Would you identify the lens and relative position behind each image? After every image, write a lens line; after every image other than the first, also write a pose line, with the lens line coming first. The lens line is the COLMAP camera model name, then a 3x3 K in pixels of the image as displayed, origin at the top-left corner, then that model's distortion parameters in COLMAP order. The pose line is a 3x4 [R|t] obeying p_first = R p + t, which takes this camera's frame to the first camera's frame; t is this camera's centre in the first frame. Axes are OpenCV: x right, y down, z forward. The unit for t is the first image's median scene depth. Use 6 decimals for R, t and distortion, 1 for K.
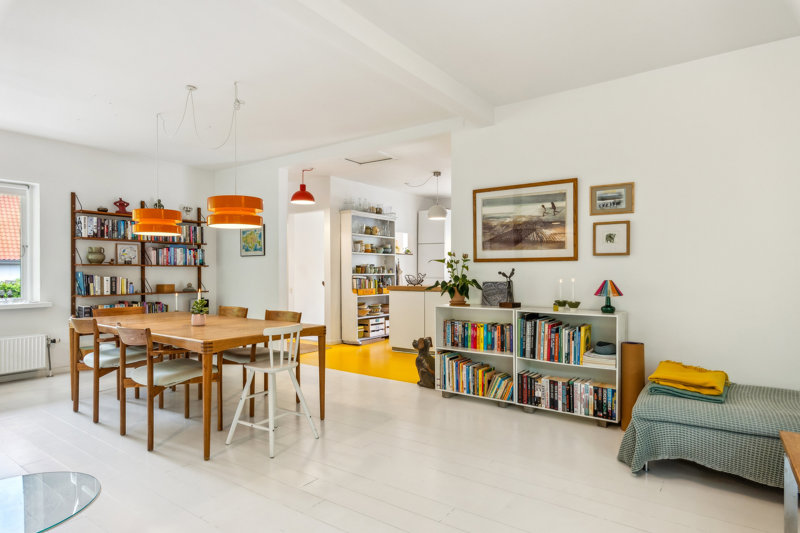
lens RADIAL K [[447.7, 0, 402.3], [0, 447.7, 268.3], [0, 0, 1]] dist [-0.018616, 0.001254]
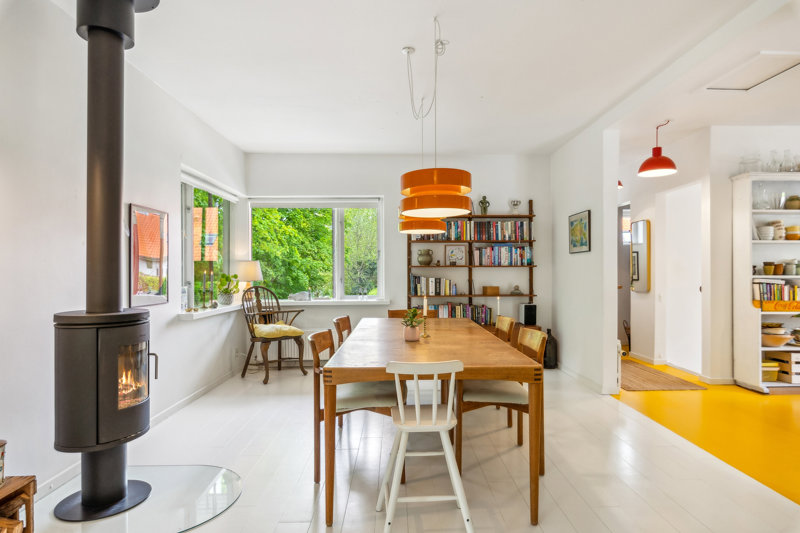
lens RADIAL K [[447.7, 0, 403.9], [0, 447.7, 274.2], [0, 0, 1]] dist [-0.018616, 0.001254]
pose [[0.594296, 0.001762, -0.804245, 0.106852], [0.009439, 0.999913, 0.009166, 0.000201], [0.804191, -0.013038, 0.594228, 0.286748]]
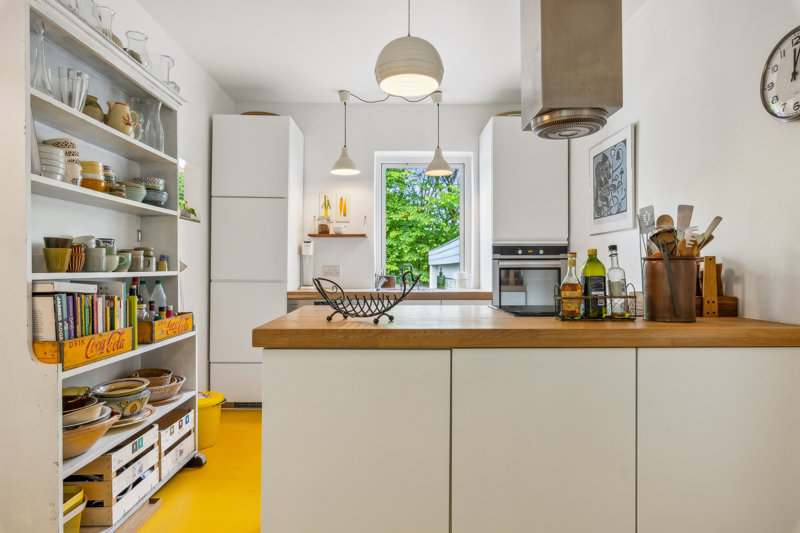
lens RADIAL K [[483.9, 0, 401.3], [0, 483.9, 266.4], [0, 0, 1]] dist [-0.003249, 0.000012]
pose [[0.806045, 0.000682, 0.591854, -0.120800], [-0.002390, 0.999995, 0.002102, 0.009152], [-0.591850, -0.003108, 0.806042, 0.804817]]
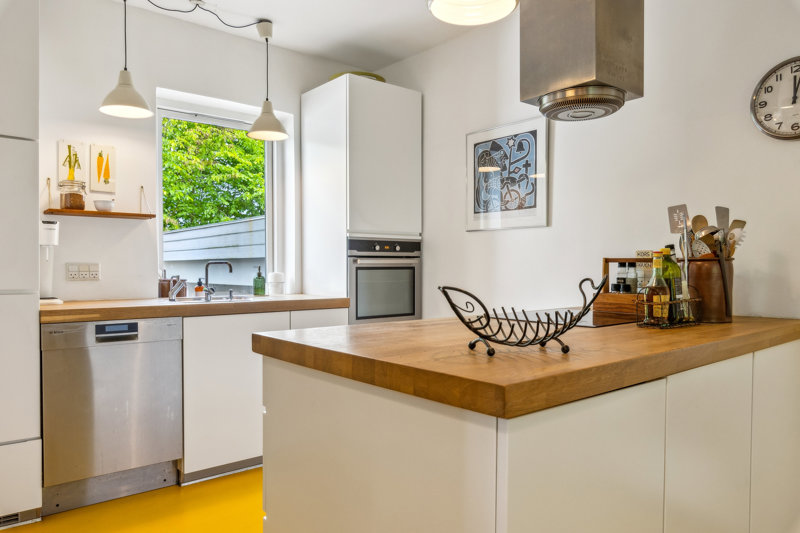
lens RADIAL K [[562.2, 0, 400.2], [0, 562.2, 271.6], [0, 0, 1]] dist [0.010063, -0.005611]
pose [[0.252145, -0.011246, 0.967624, -0.229689], [-0.006514, 0.999890, 0.013318, 0.008174], [-0.967668, -0.009661, 0.252044, 1.155661]]
